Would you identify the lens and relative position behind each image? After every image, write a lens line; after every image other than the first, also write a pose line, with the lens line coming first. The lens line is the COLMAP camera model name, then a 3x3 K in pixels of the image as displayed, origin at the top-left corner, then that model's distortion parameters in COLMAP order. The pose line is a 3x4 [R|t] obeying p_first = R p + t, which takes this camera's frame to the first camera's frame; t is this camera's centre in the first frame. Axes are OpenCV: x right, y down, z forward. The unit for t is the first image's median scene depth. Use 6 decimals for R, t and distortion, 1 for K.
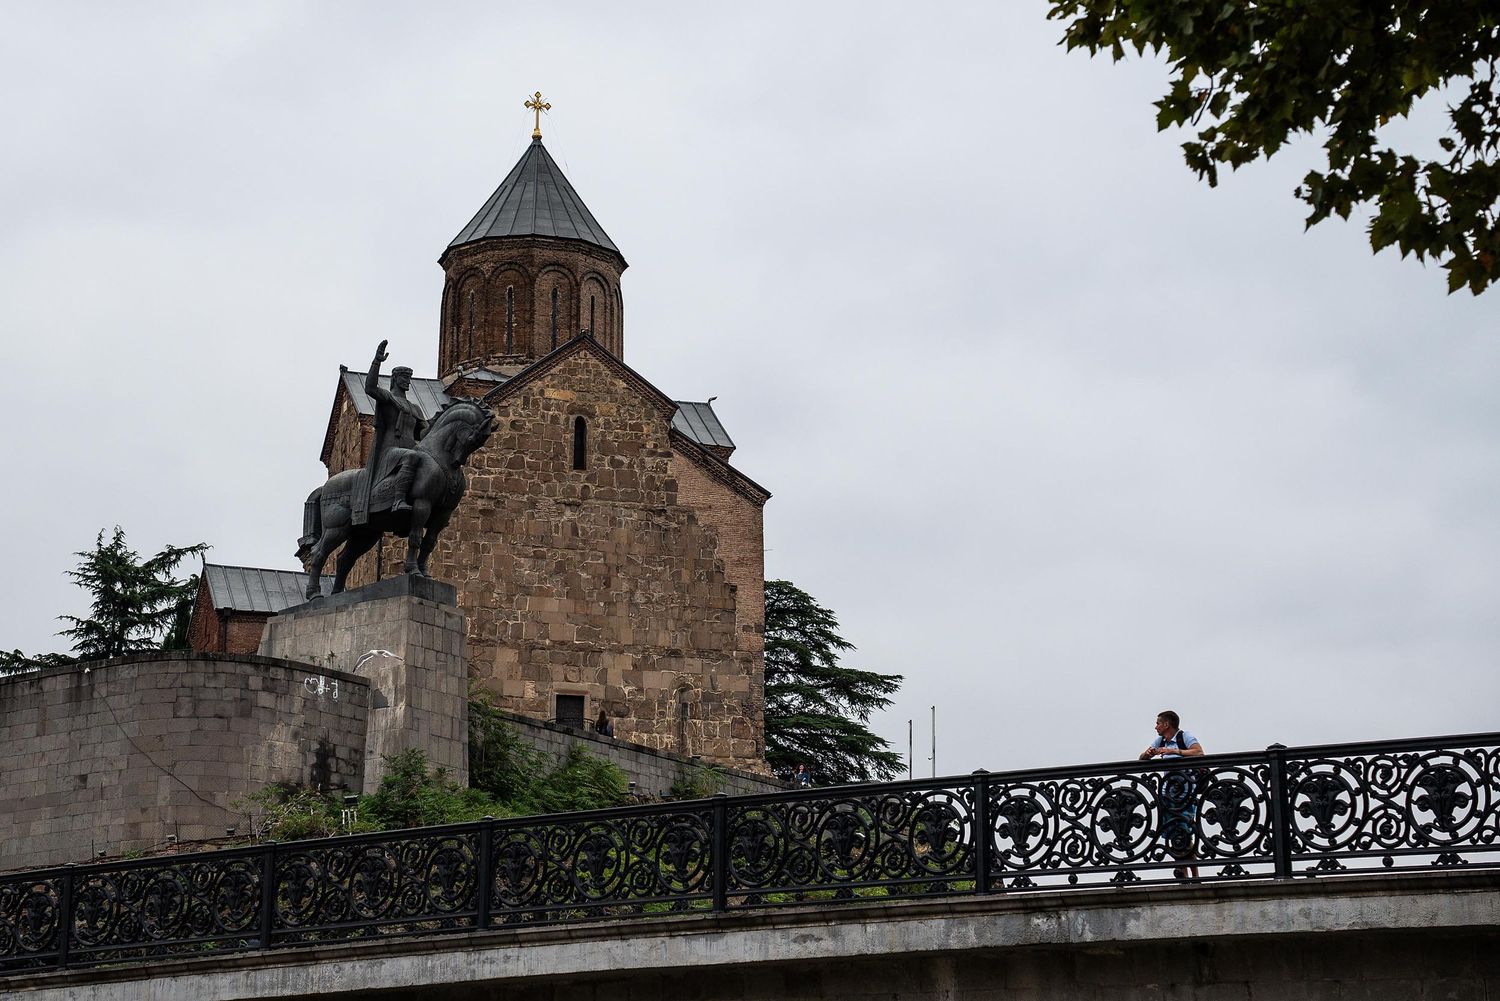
lens RADIAL K [[3081.4, 0, 750.0], [0, 3081.4, 500.5], [0, 0, 1]] dist [0.342629, 2.667961]
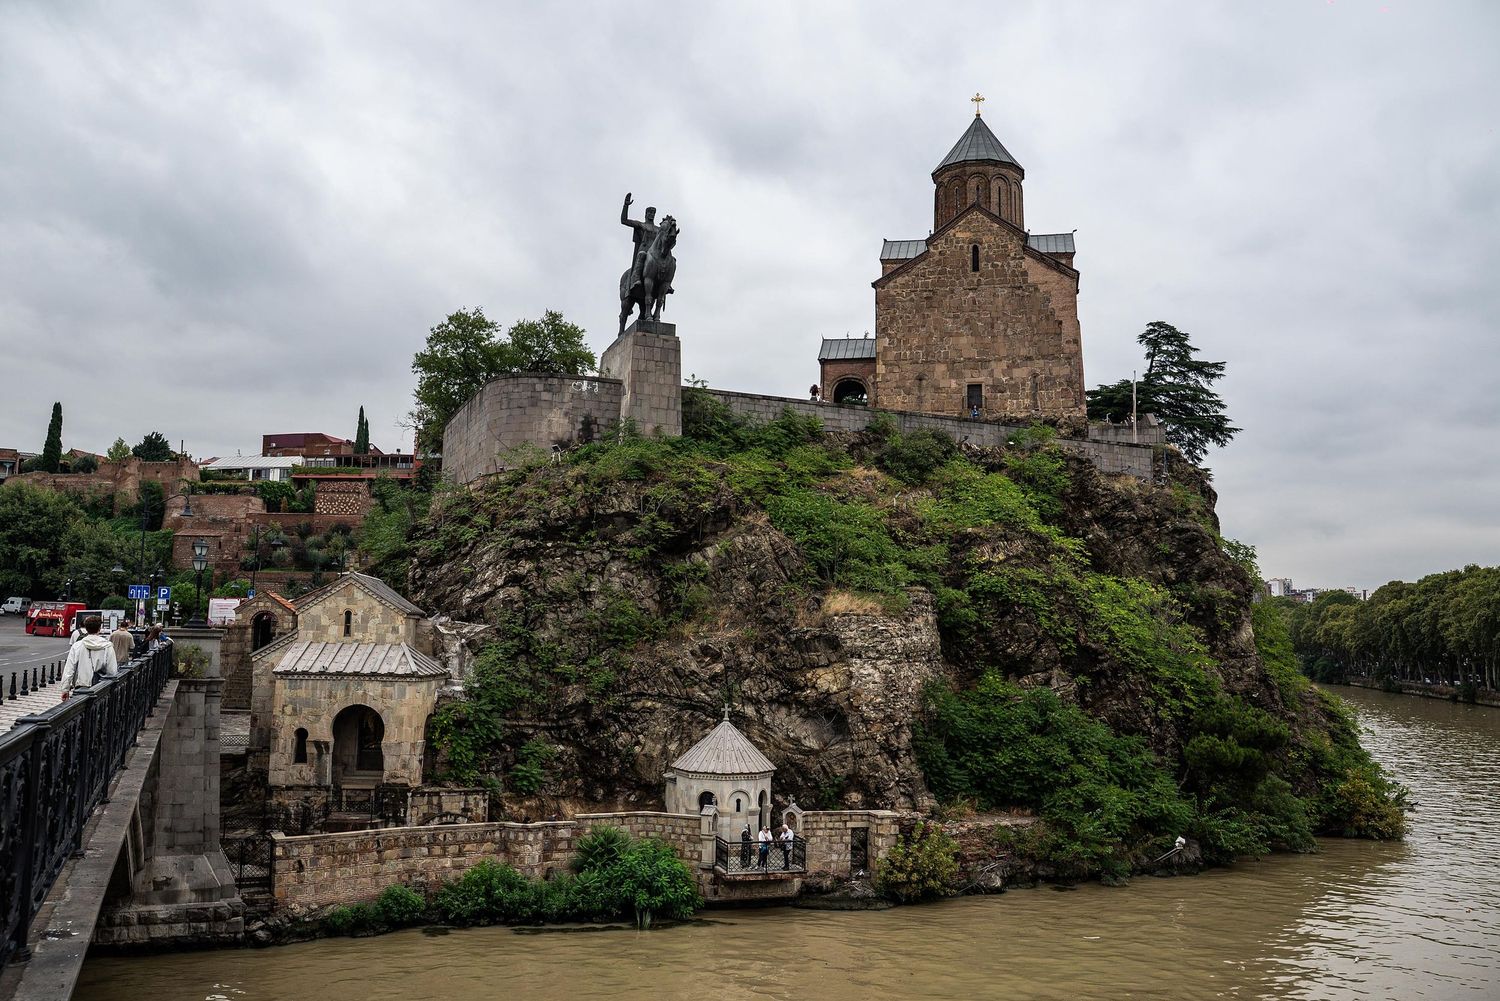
lens RADIAL K [[1242.5, 0, 750.0], [0, 1242.5, 500.5], [0, 0, 1]] dist [-0.103445, 0.103825]
pose [[0.909315, -0.060202, -0.411731, 0.132651], [0.115974, 0.986938, 0.111822, 0.030293], [0.399621, -0.149432, 0.904419, 0.202444]]
